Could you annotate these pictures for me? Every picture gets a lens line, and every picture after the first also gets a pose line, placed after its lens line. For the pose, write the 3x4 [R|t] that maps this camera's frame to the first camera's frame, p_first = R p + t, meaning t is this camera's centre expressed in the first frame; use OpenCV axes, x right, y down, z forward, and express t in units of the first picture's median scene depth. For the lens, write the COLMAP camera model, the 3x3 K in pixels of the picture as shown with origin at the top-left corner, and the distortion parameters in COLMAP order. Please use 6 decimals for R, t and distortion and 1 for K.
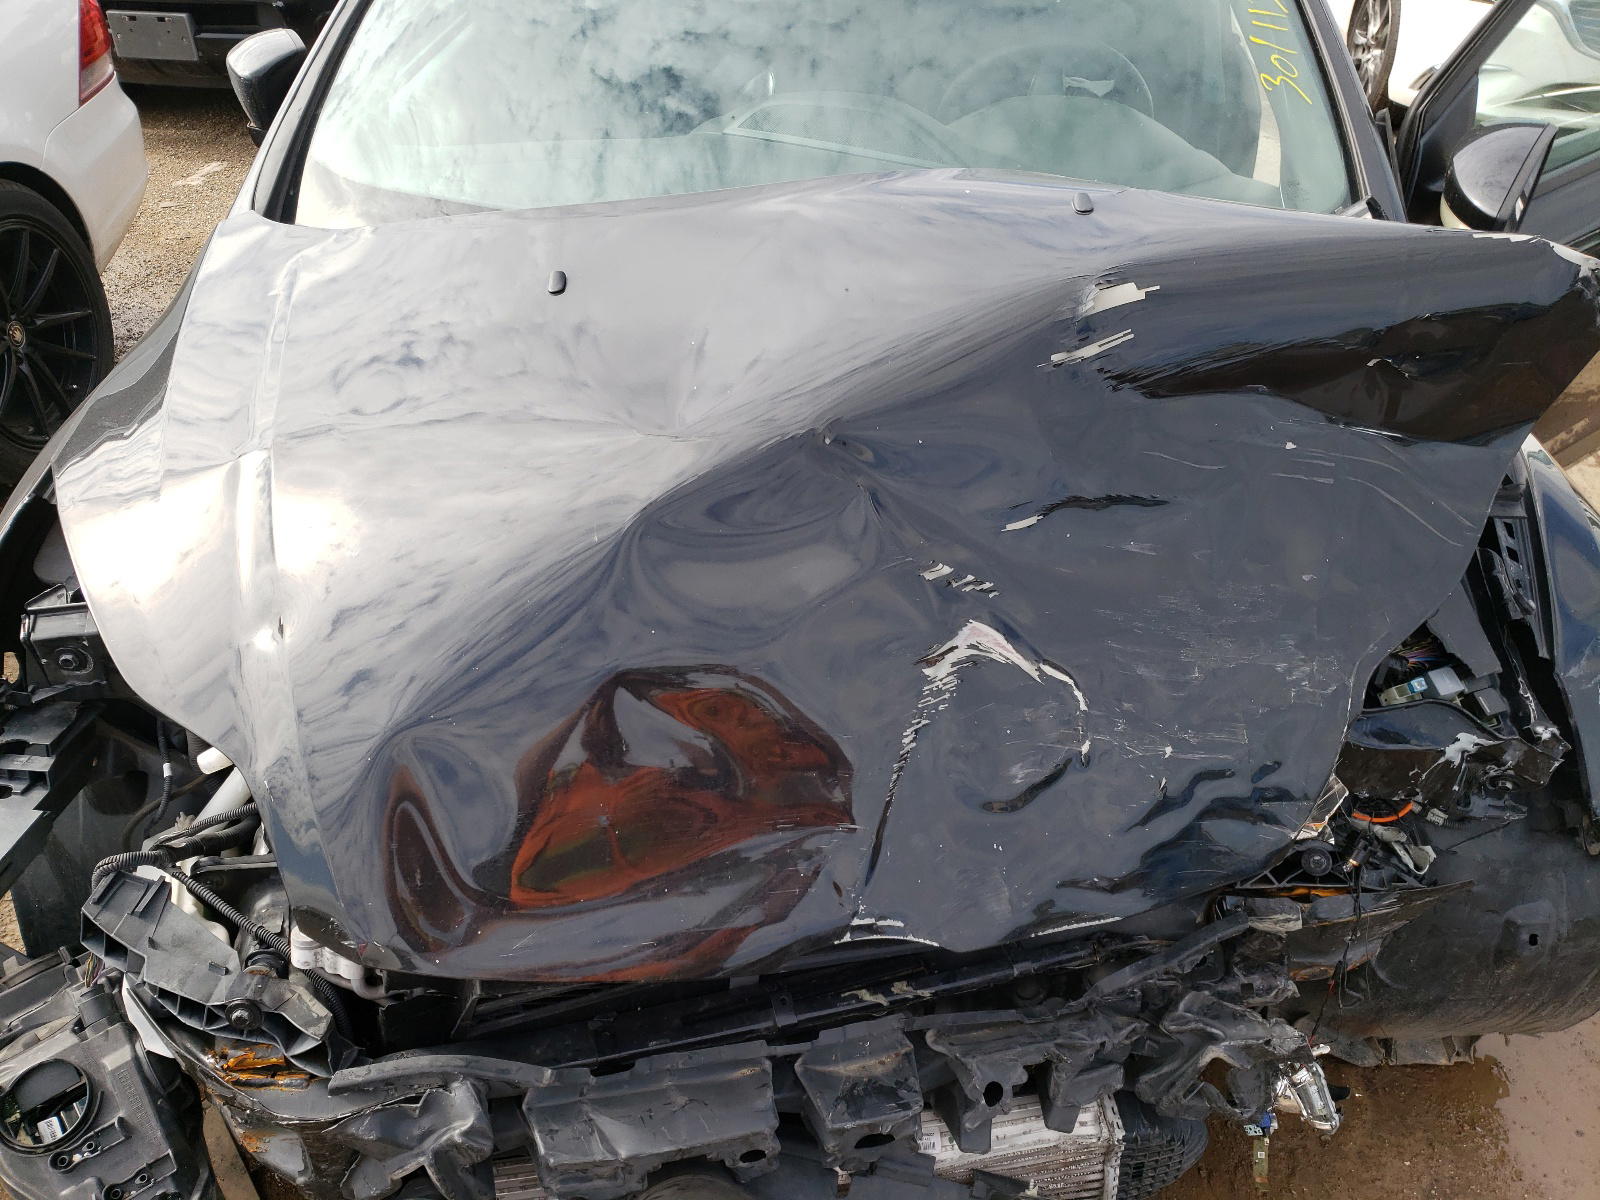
lens RADIAL K [[1251.6, 0, 800.0], [0, 1251.6, 600.0], [0, 0, 1]] dist [-0.002519, -0.030181]
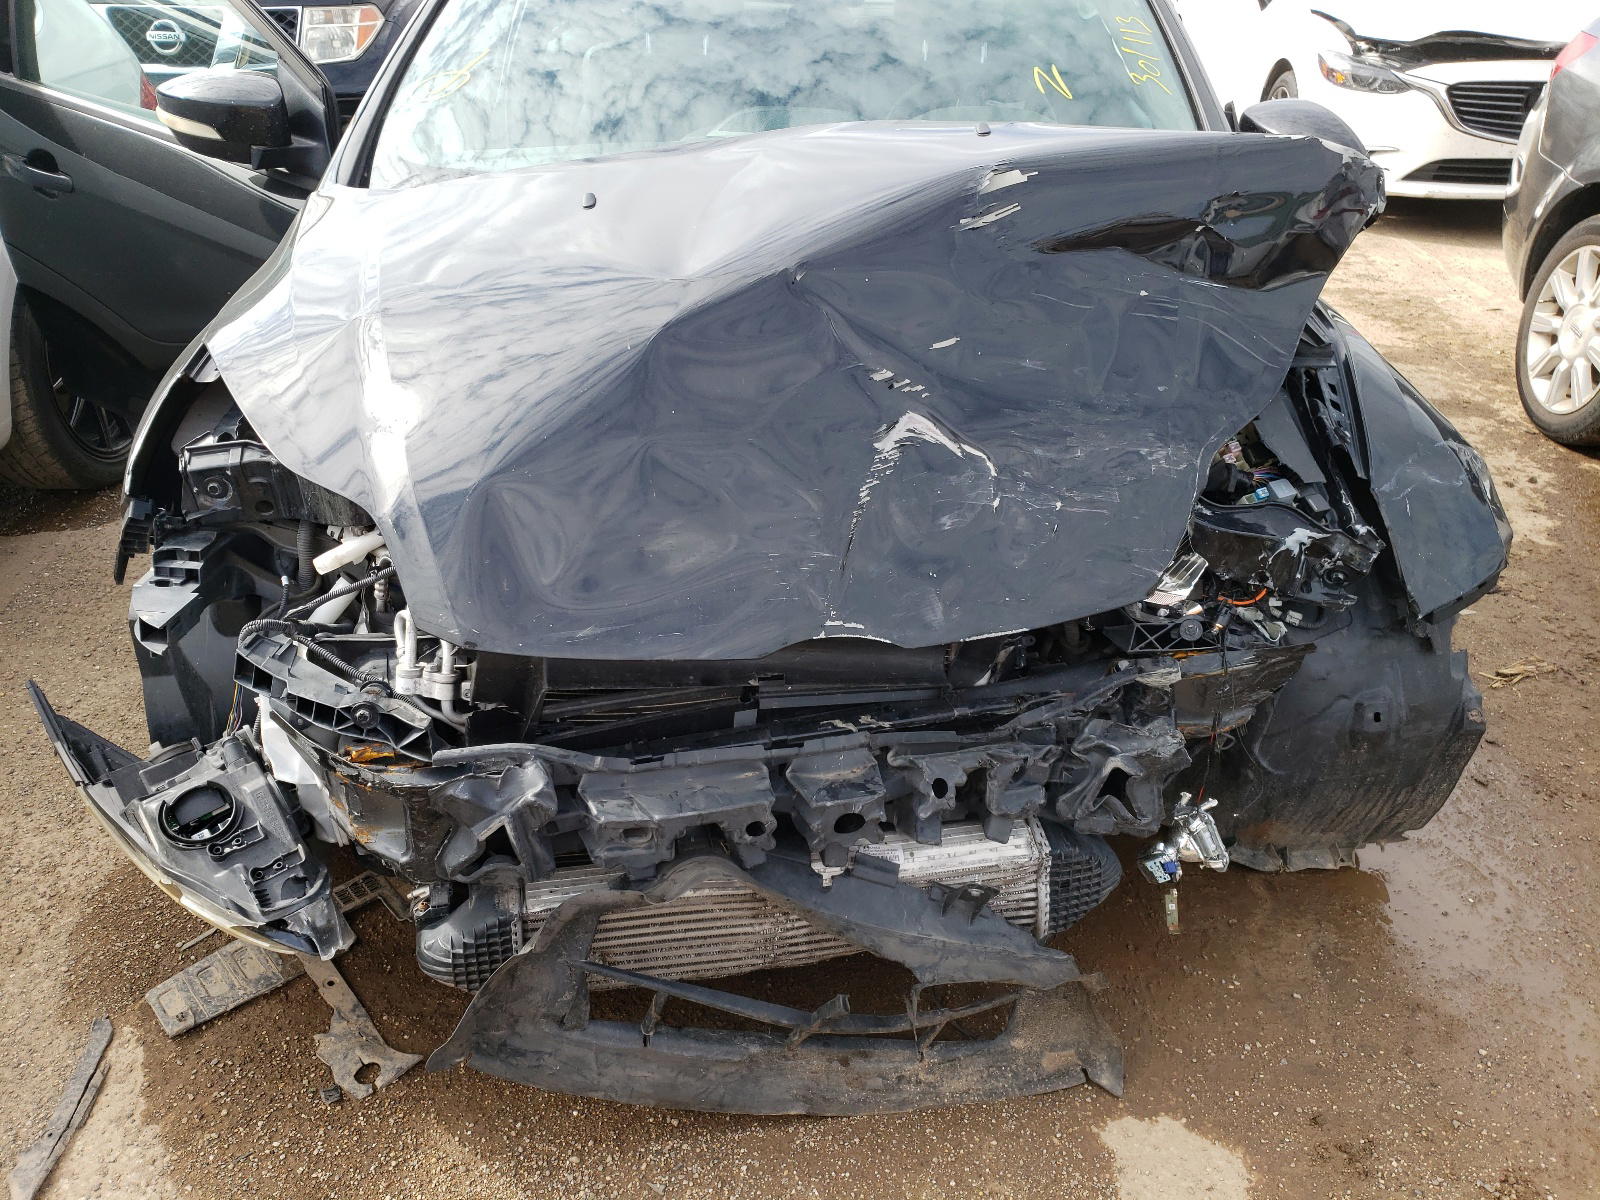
lens RADIAL K [[1245.4, 0, 800.0], [0, 1245.4, 600.0], [0, 0, 1]] dist [0.004655, -0.157600]
pose [[0.999471, -0.026479, 0.018903, -0.008923], [0.027939, 0.996265, -0.081702, 0.283675], [-0.016669, 0.082187, 0.996477, -0.273309]]
